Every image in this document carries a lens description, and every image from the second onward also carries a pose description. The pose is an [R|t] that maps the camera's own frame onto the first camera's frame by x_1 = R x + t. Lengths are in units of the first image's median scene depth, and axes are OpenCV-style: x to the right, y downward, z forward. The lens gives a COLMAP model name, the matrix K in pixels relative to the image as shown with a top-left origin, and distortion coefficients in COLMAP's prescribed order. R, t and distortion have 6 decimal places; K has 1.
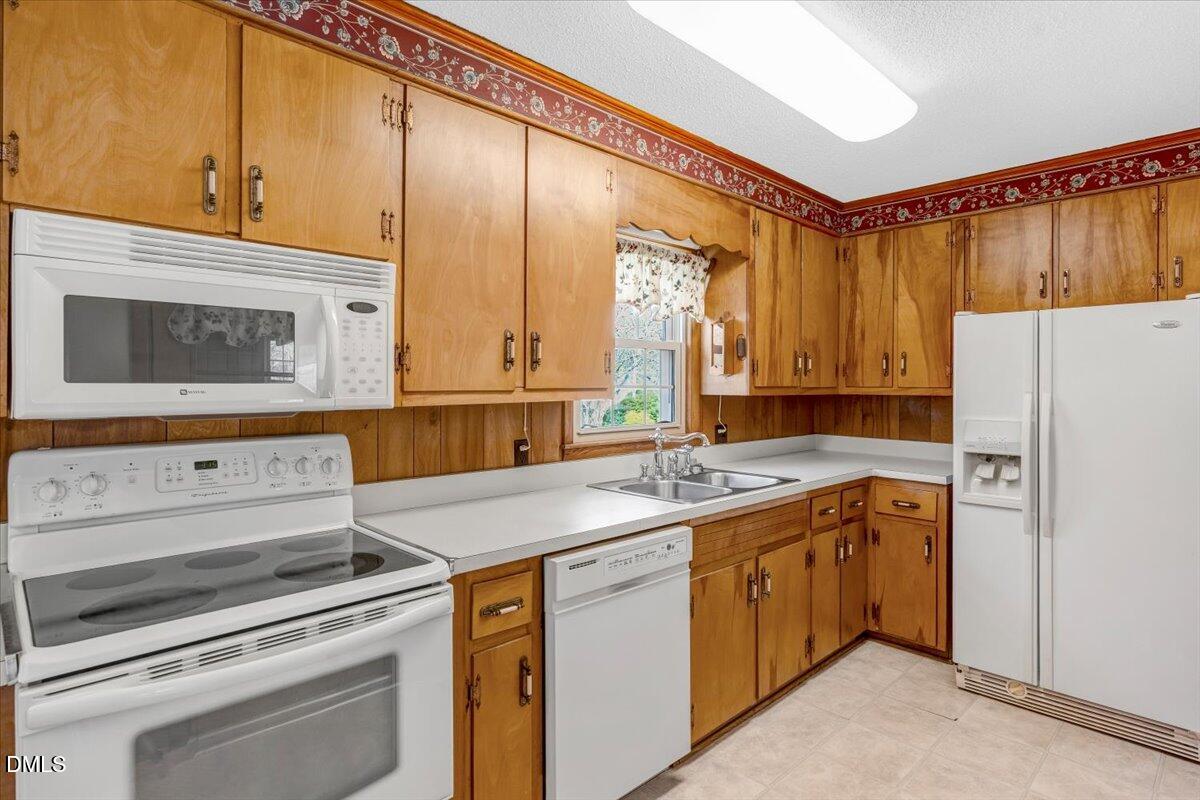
lens RADIAL K [[629.1, 0, 602.4], [0, 629.1, 380.9], [0, 0, 1]] dist [0.001867, -0.000414]
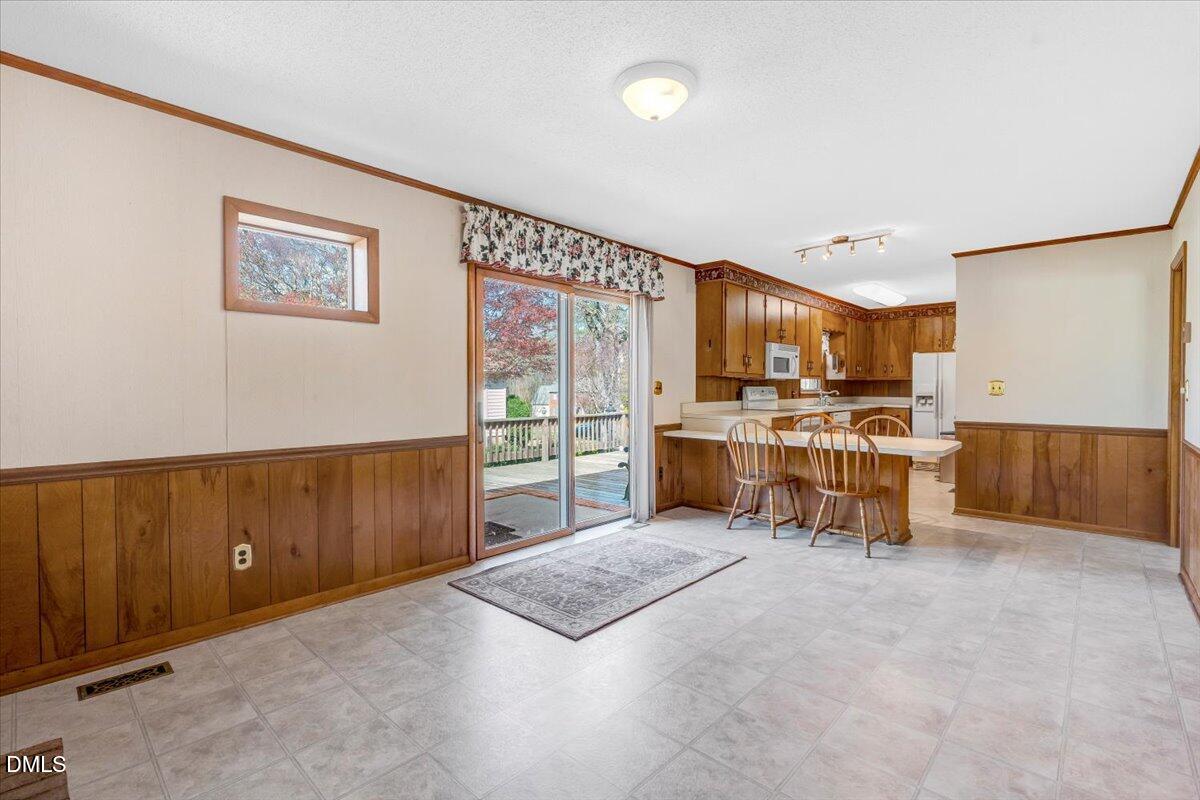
lens RADIAL K [[549.5, 0, 600.4], [0, 549.5, 393.2], [0, 0, 1]] dist [-0.000296, -0.000262]
pose [[0.998584, -0.007694, 0.052643, -1.087987], [0.006723, 0.999805, 0.018585, 0.032027], [-0.052776, -0.018205, 0.998440, -1.581239]]
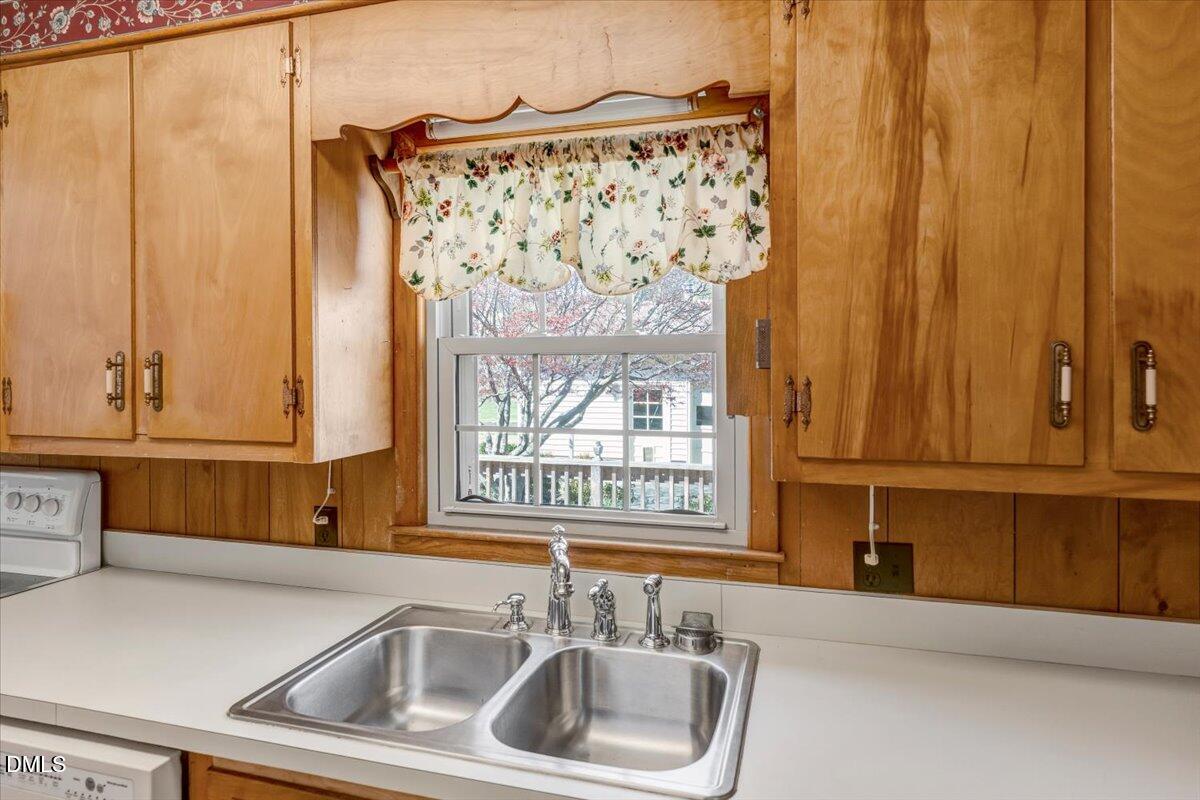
lens RADIAL K [[813.9, 0, 600.0], [0, 813.9, 400.0], [0, 0, 1]] dist [0.068246, -0.038003]
pose [[0.433469, 0.029469, -0.900686, 0.654144], [0.002418, 0.999424, 0.033863, -0.040577], [0.901165, -0.016856, 0.433148, 0.757208]]
